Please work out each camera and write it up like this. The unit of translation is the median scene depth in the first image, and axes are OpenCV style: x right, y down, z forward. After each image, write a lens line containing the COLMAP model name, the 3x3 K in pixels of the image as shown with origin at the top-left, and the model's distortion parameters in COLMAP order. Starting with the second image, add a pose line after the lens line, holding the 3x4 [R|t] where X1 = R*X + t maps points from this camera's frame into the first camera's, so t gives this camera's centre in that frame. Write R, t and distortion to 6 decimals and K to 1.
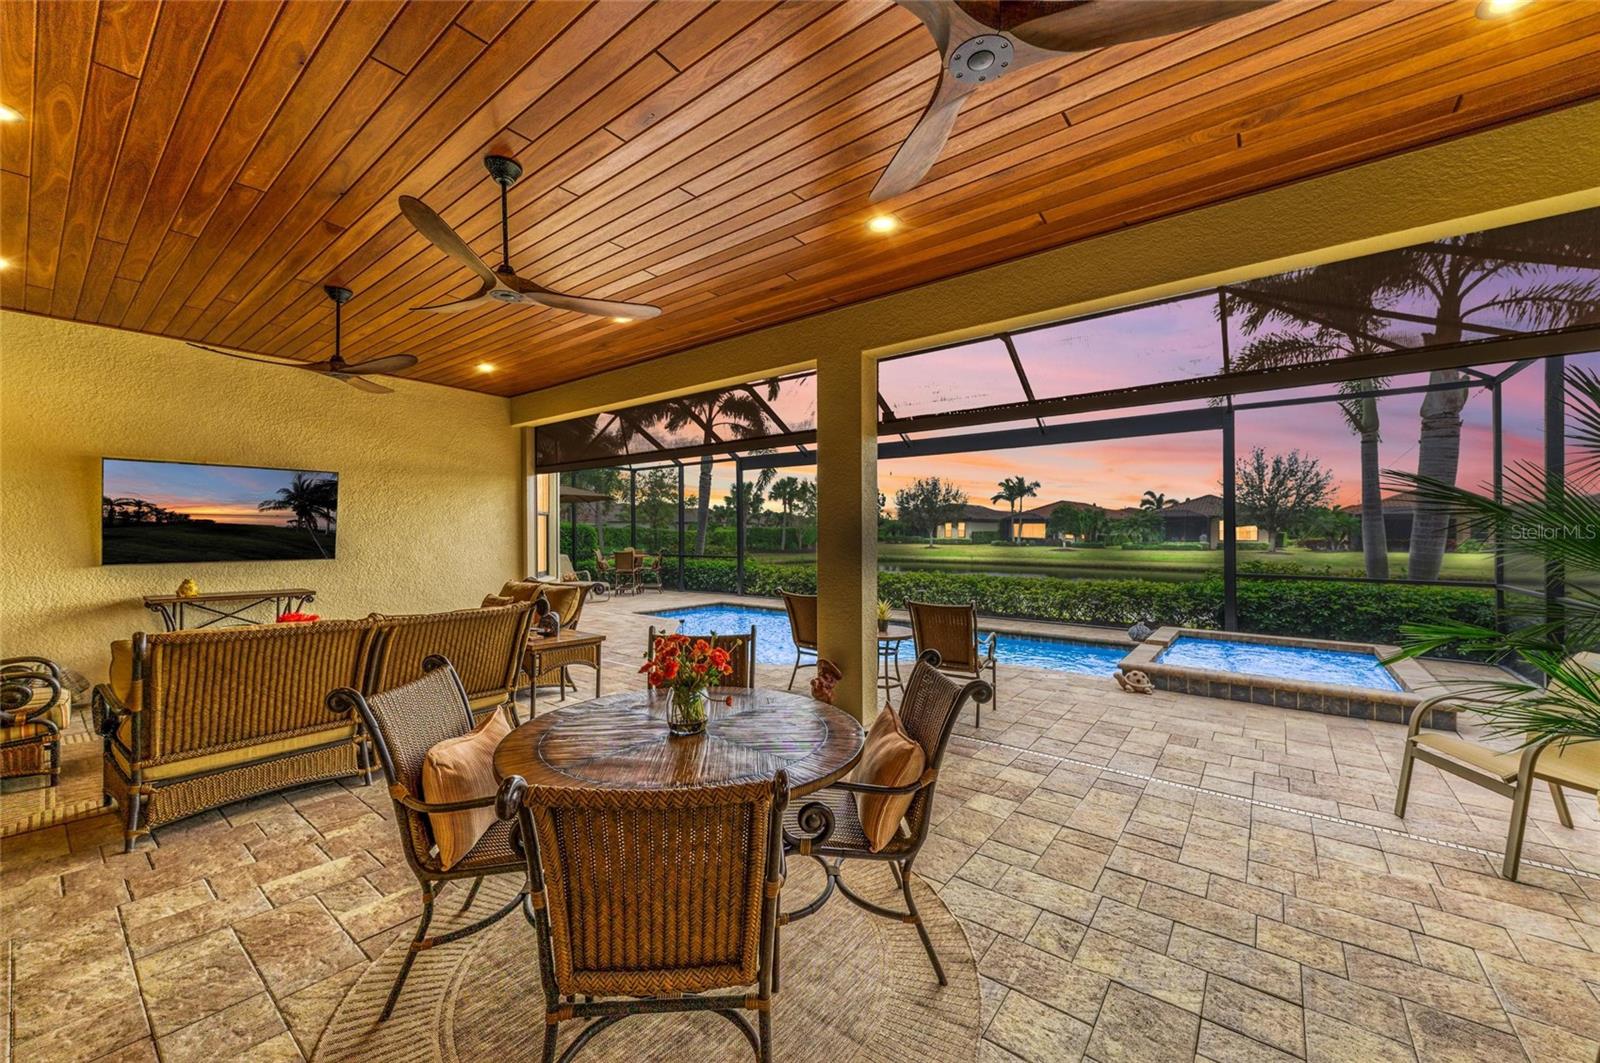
lens RADIAL K [[614.1, 0, 796.1], [0, 614.1, 528.4], [0, 0, 1]] dist [-0.000905, 0.000250]
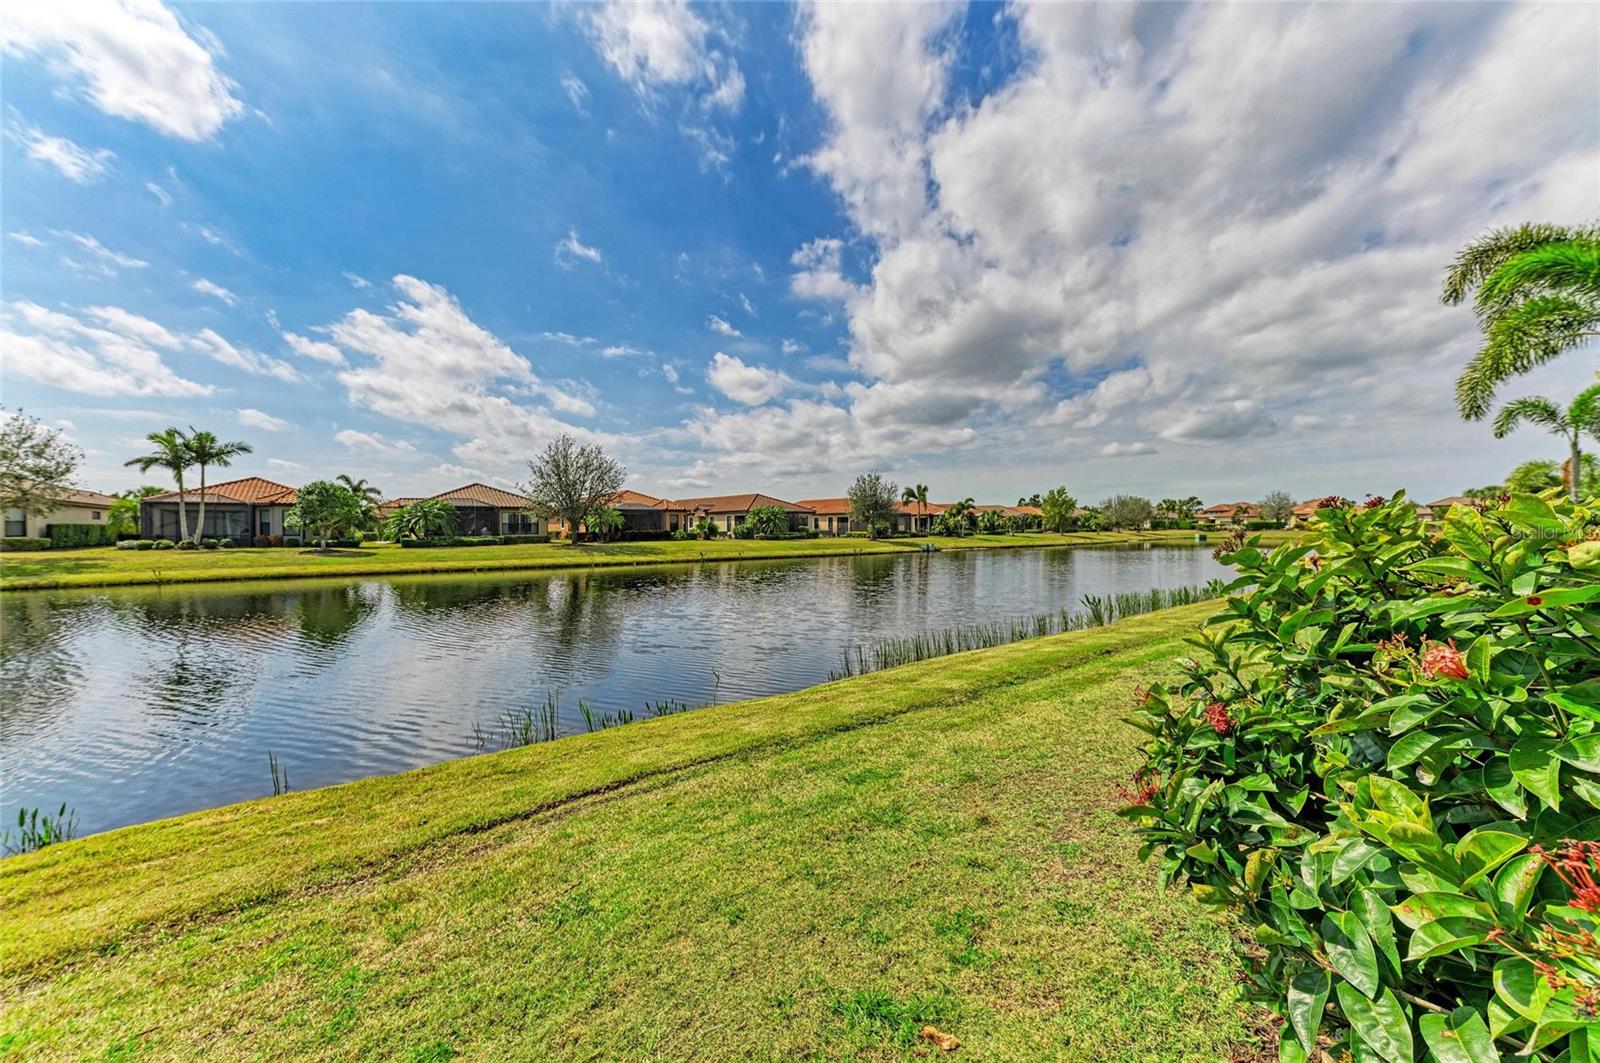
lens RADIAL K [[614.1, 0, 802.4], [0, 614.1, 529.9], [0, 0, 1]] dist [-0.000905, 0.000250]
pose [[0.251278, -0.005073, 0.967902, -0.074123], [0.000624, 0.999987, 0.005079, 0.010705], [-0.967915, -0.000672, 0.251278, 0.424851]]
